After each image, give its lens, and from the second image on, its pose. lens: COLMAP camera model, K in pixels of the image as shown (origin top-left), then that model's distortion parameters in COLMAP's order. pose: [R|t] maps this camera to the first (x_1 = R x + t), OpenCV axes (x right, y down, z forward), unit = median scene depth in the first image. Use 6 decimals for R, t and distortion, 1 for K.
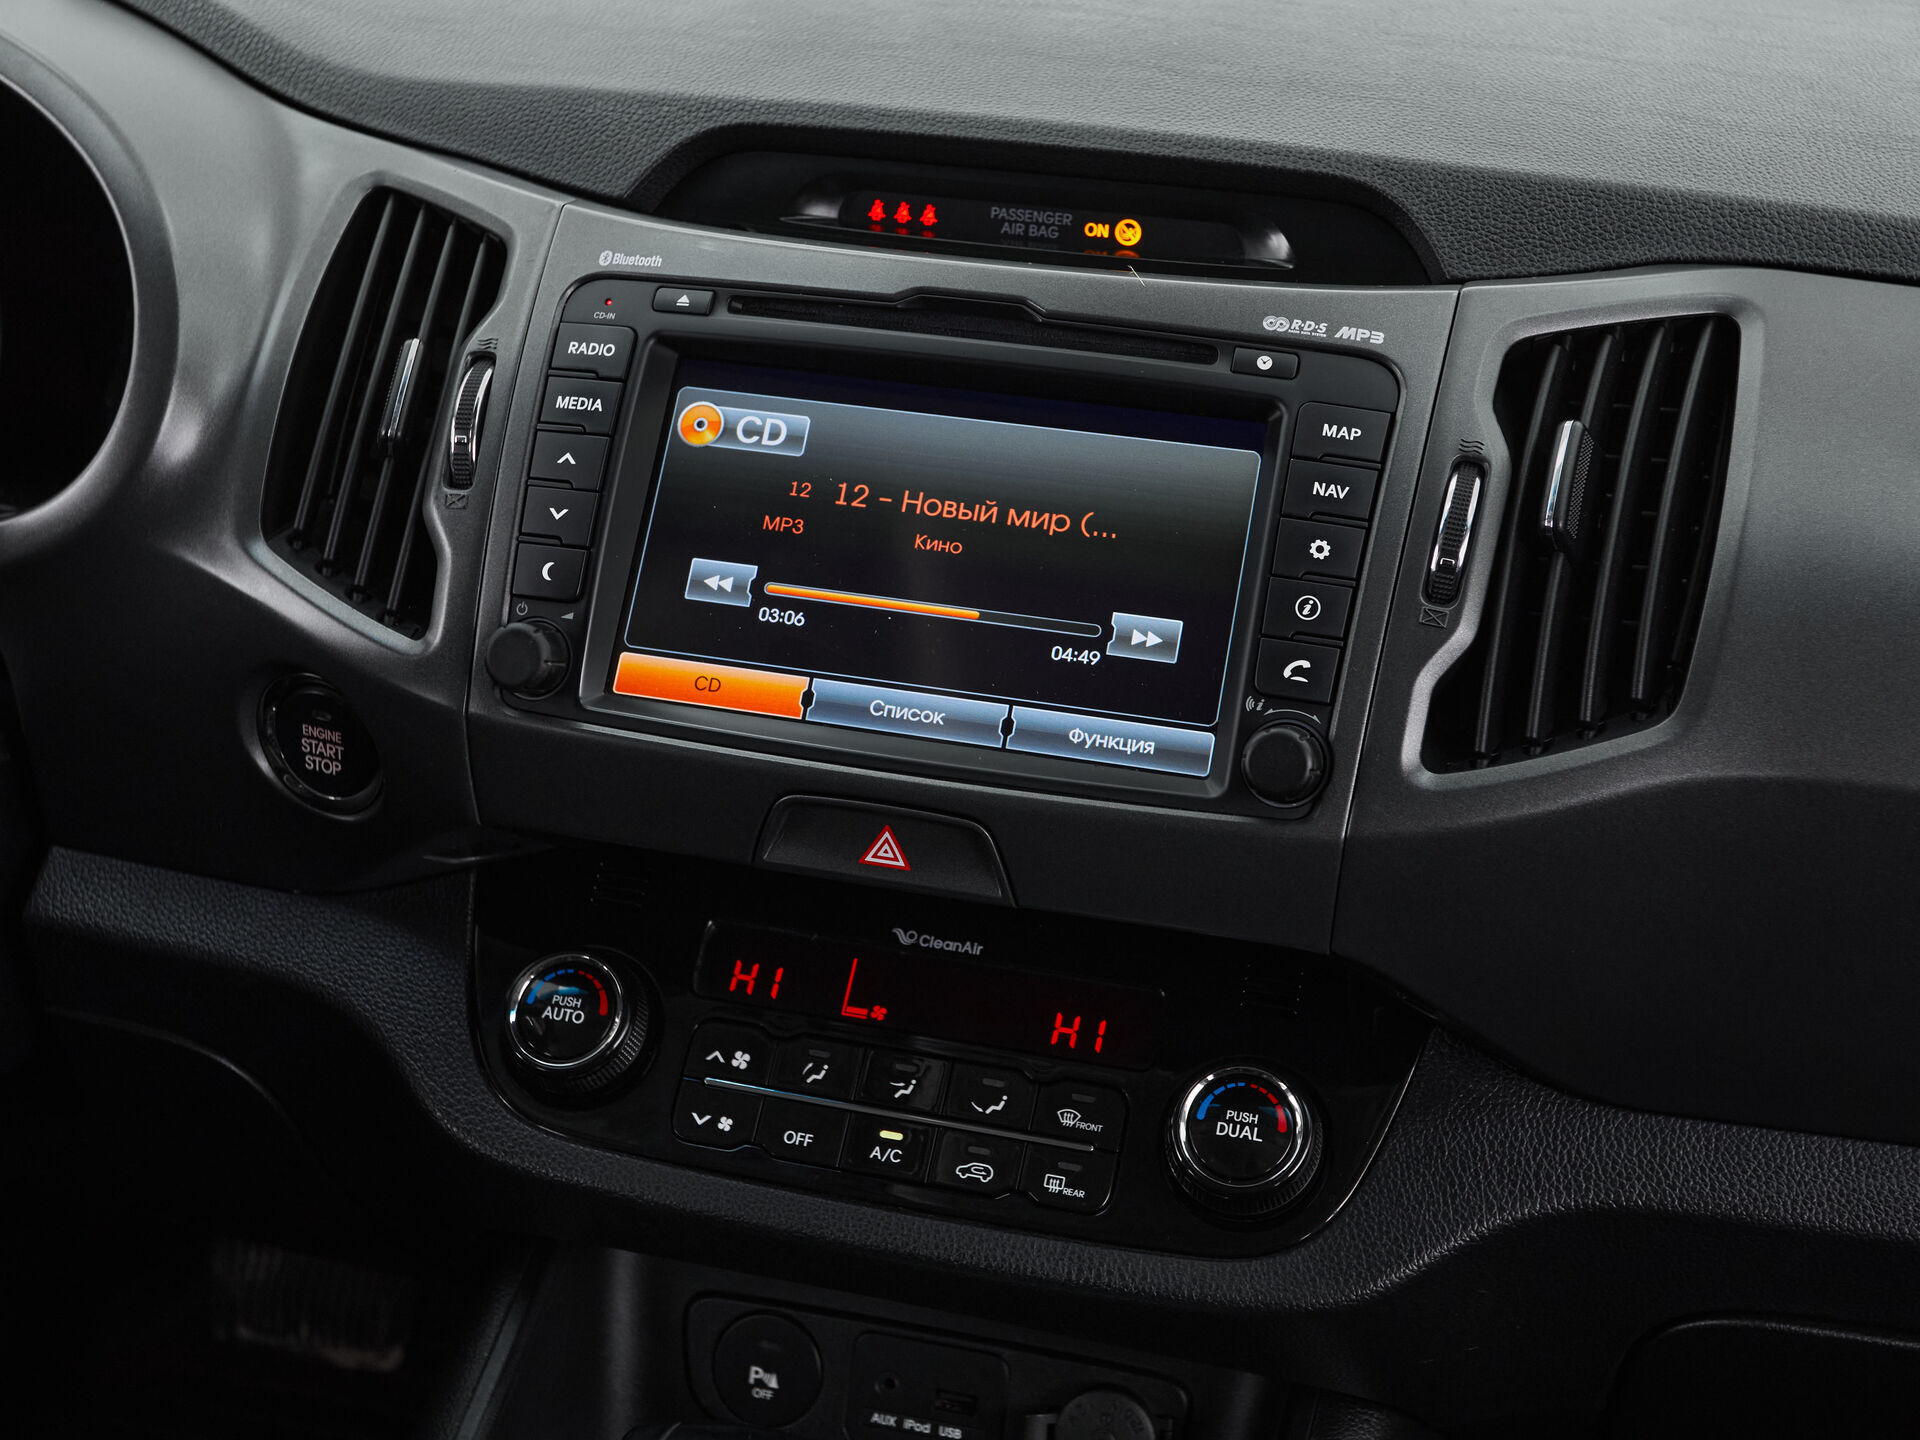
lens RADIAL K [[2661.6, 0, 949.5], [0, 2661.6, 670.4], [0, 0, 1]] dist [0.012950, 0.000000]
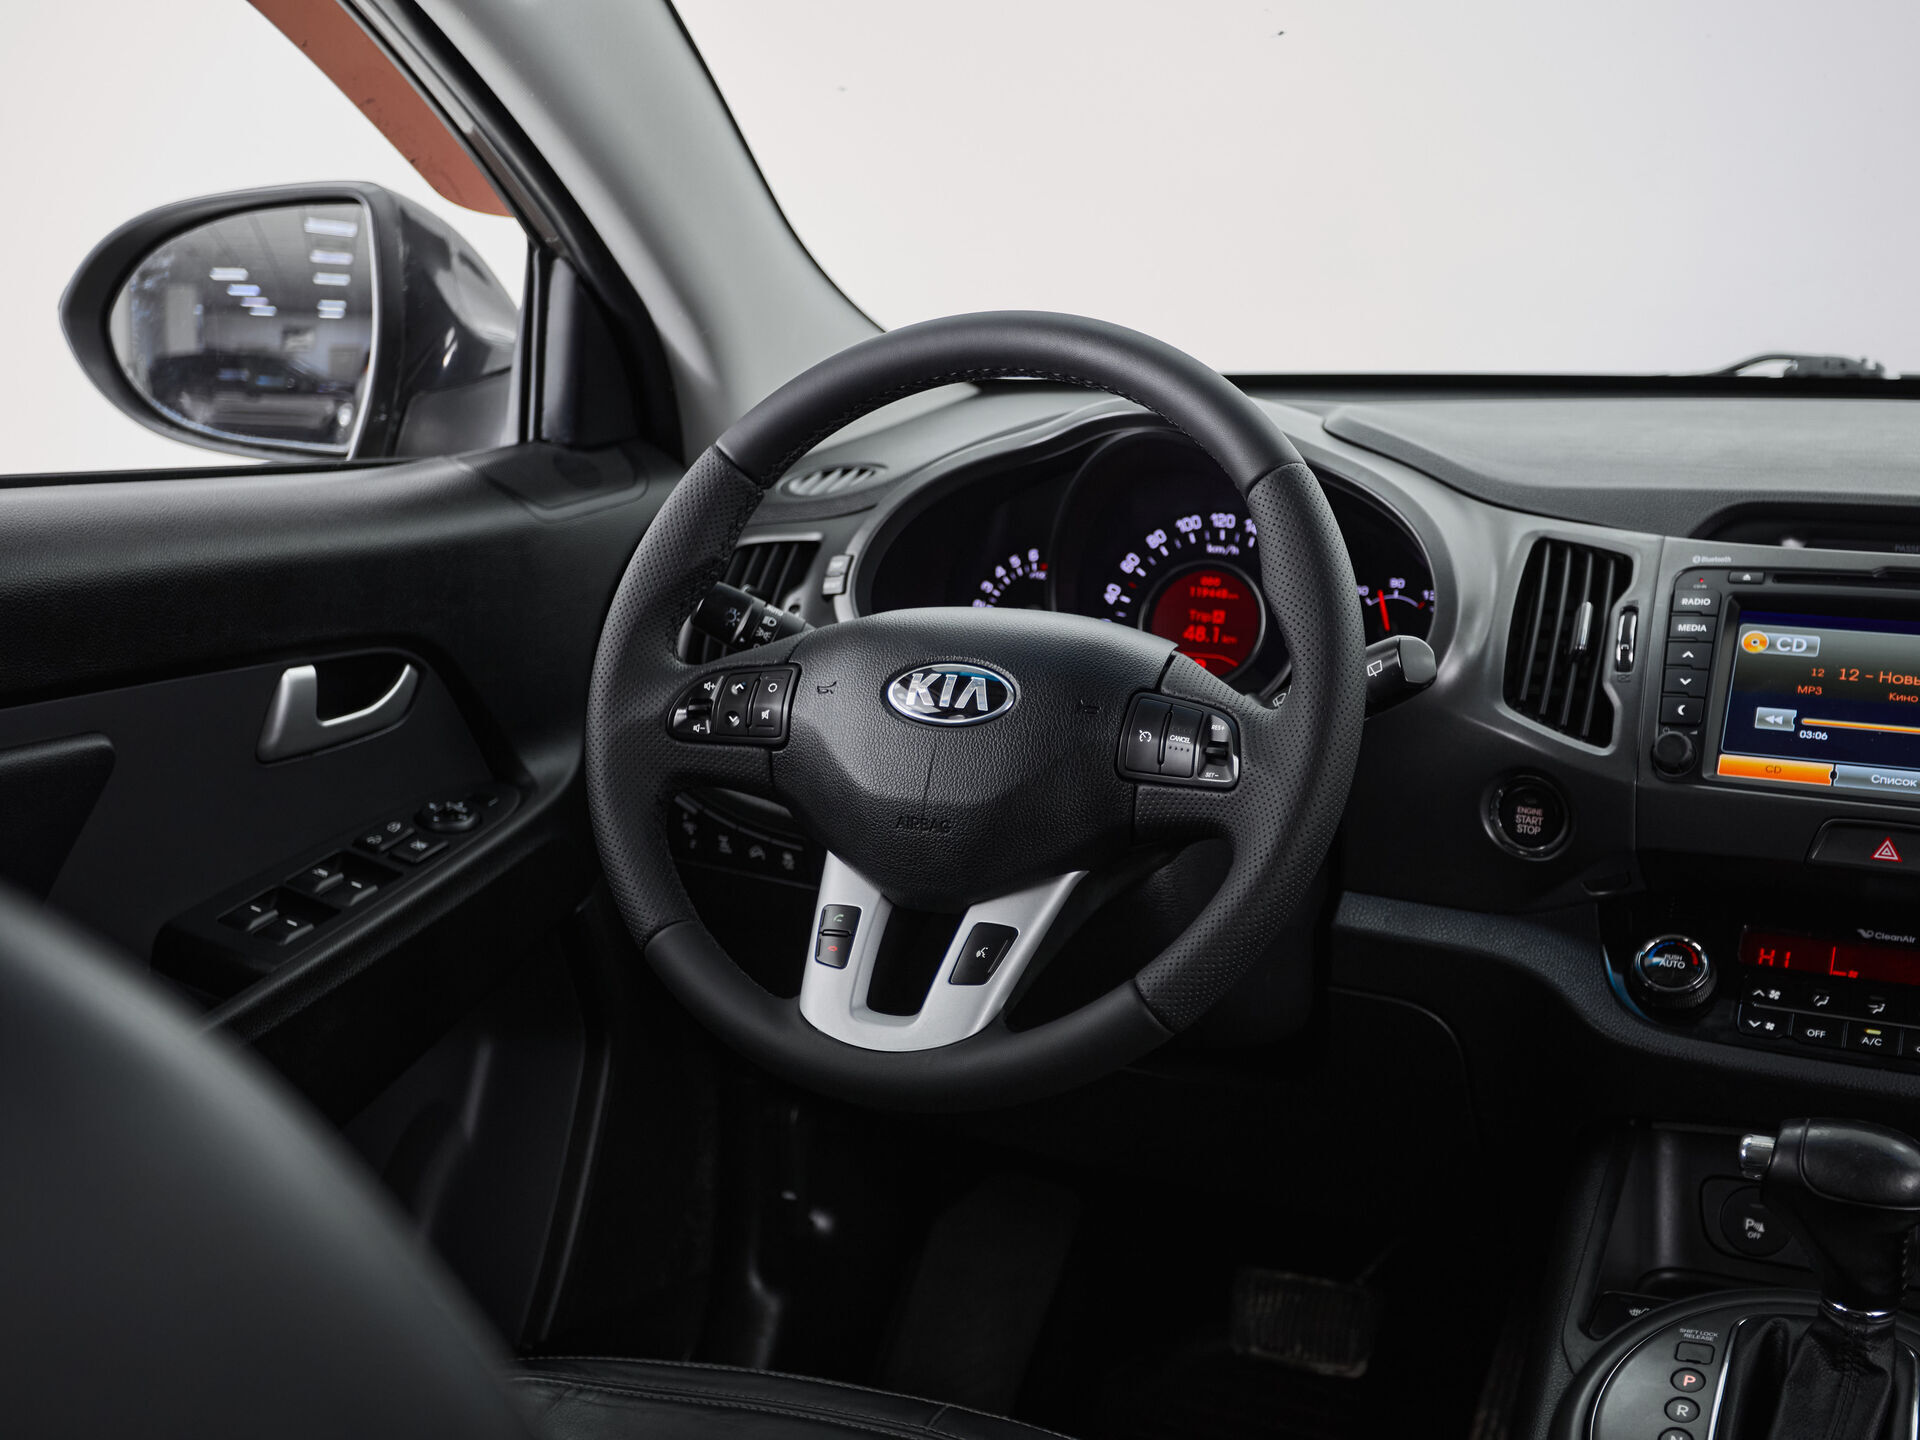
lens RADIAL K [[2303.8, 0, 960.4], [0, 2303.8, 719.4], [0, 0, 1]] dist [0.036410, 0.000000]
pose [[0.985031, 0.015055, -0.171719, -0.366387], [-0.054449, 0.972352, -0.227085, 0.363223], [0.163552, 0.233036, 0.958616, -0.645213]]
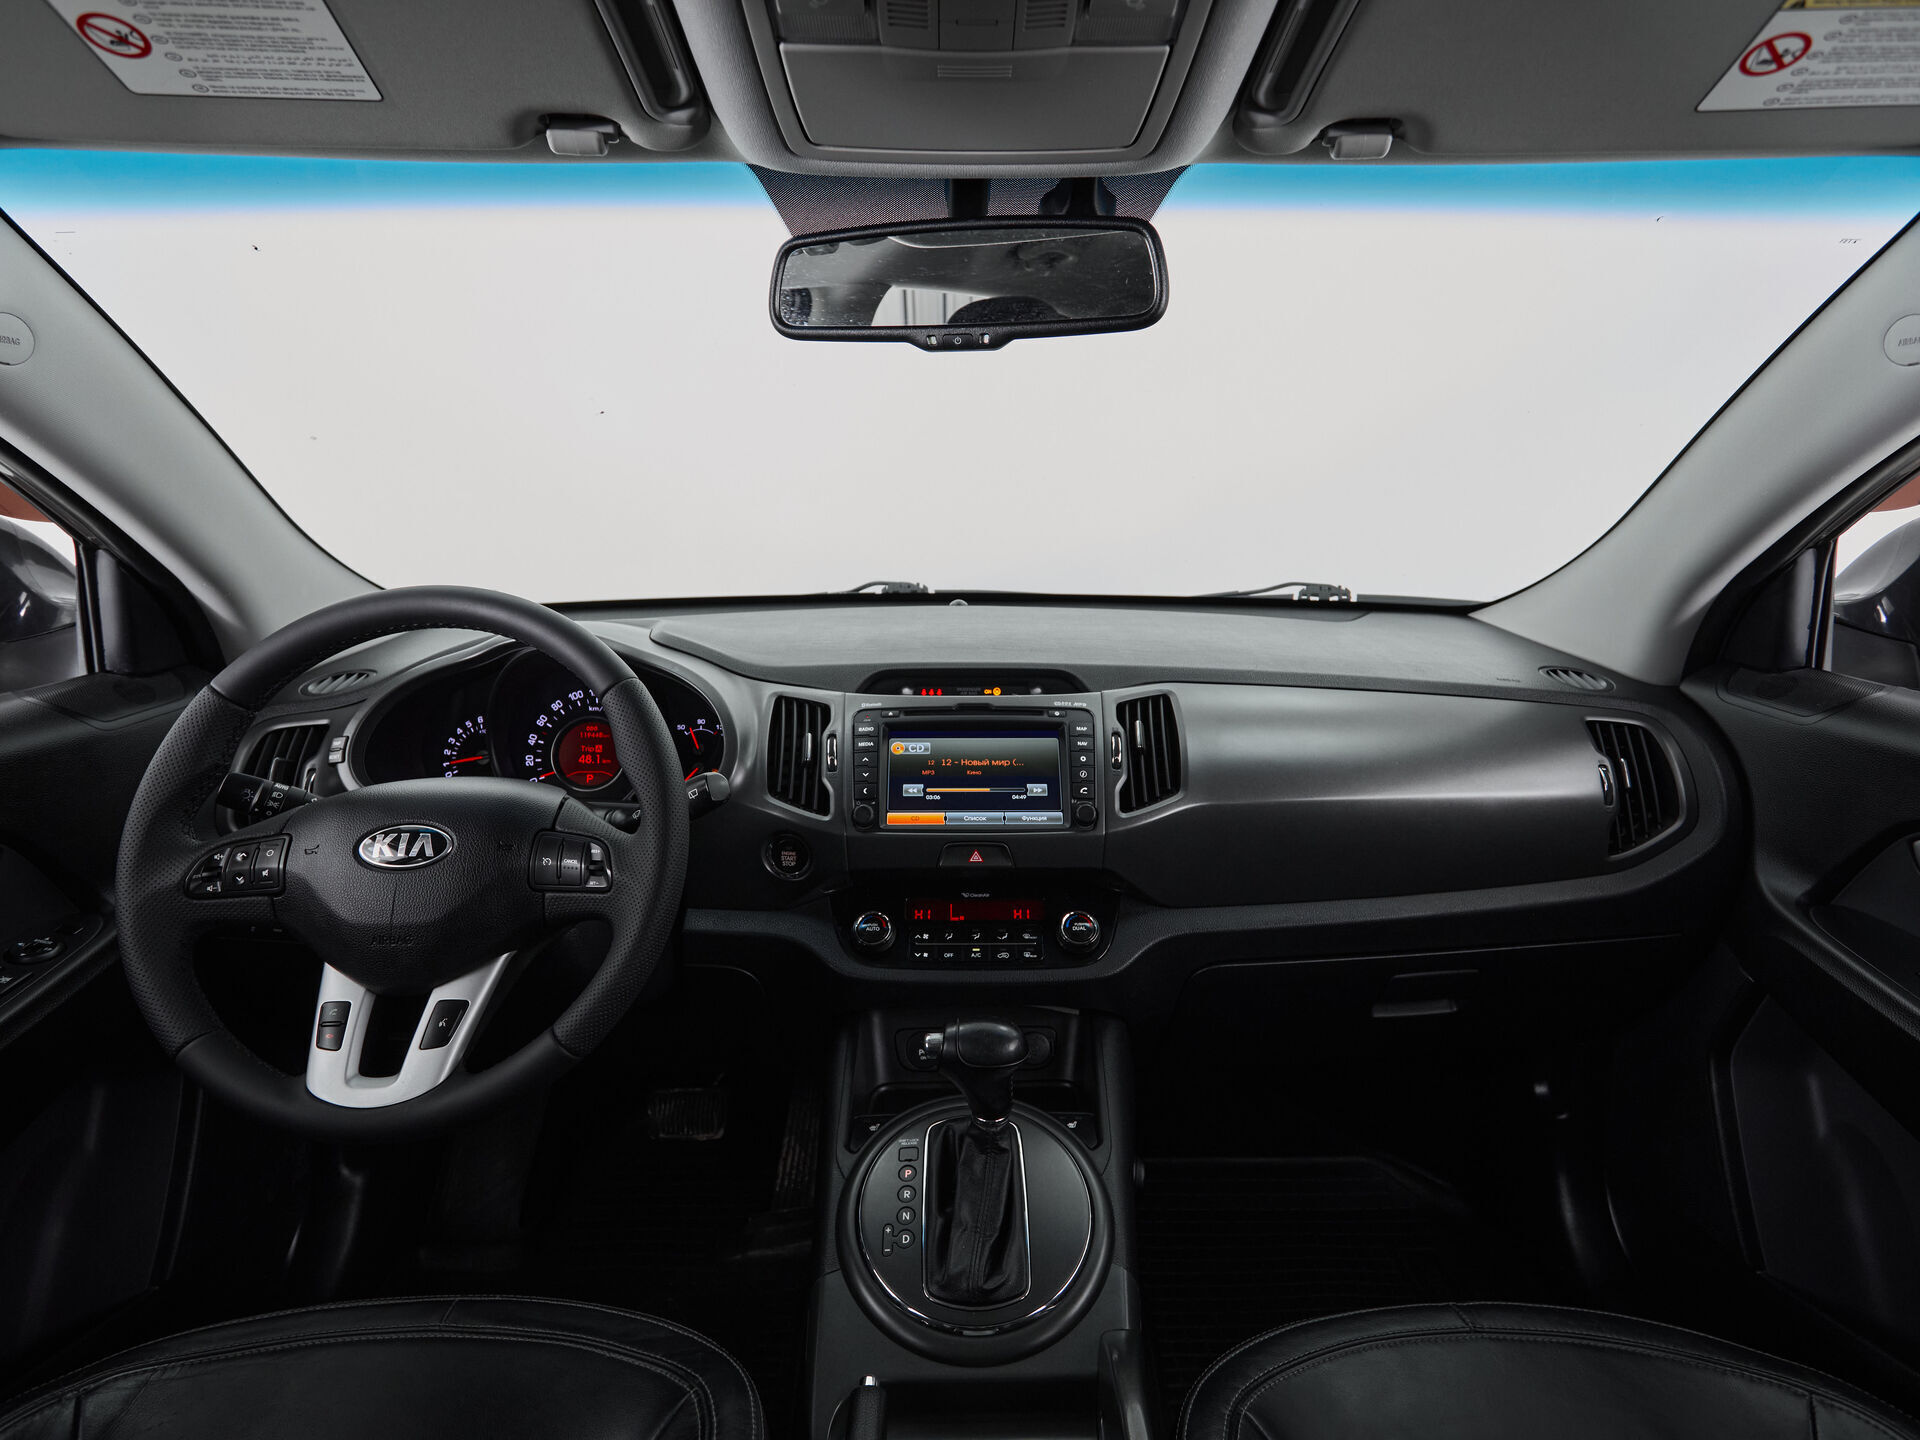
lens RADIAL K [[1006.8, 0, 955.2], [0, 1006.8, 721.2], [0, 0, 1]] dist [-0.007155, 0.002387]
pose [[0.963908, -0.077982, 0.254557, -0.356395], [0.133954, 0.968355, -0.210583, 0.162163], [-0.230080, 0.237082, 0.943851, -0.272726]]
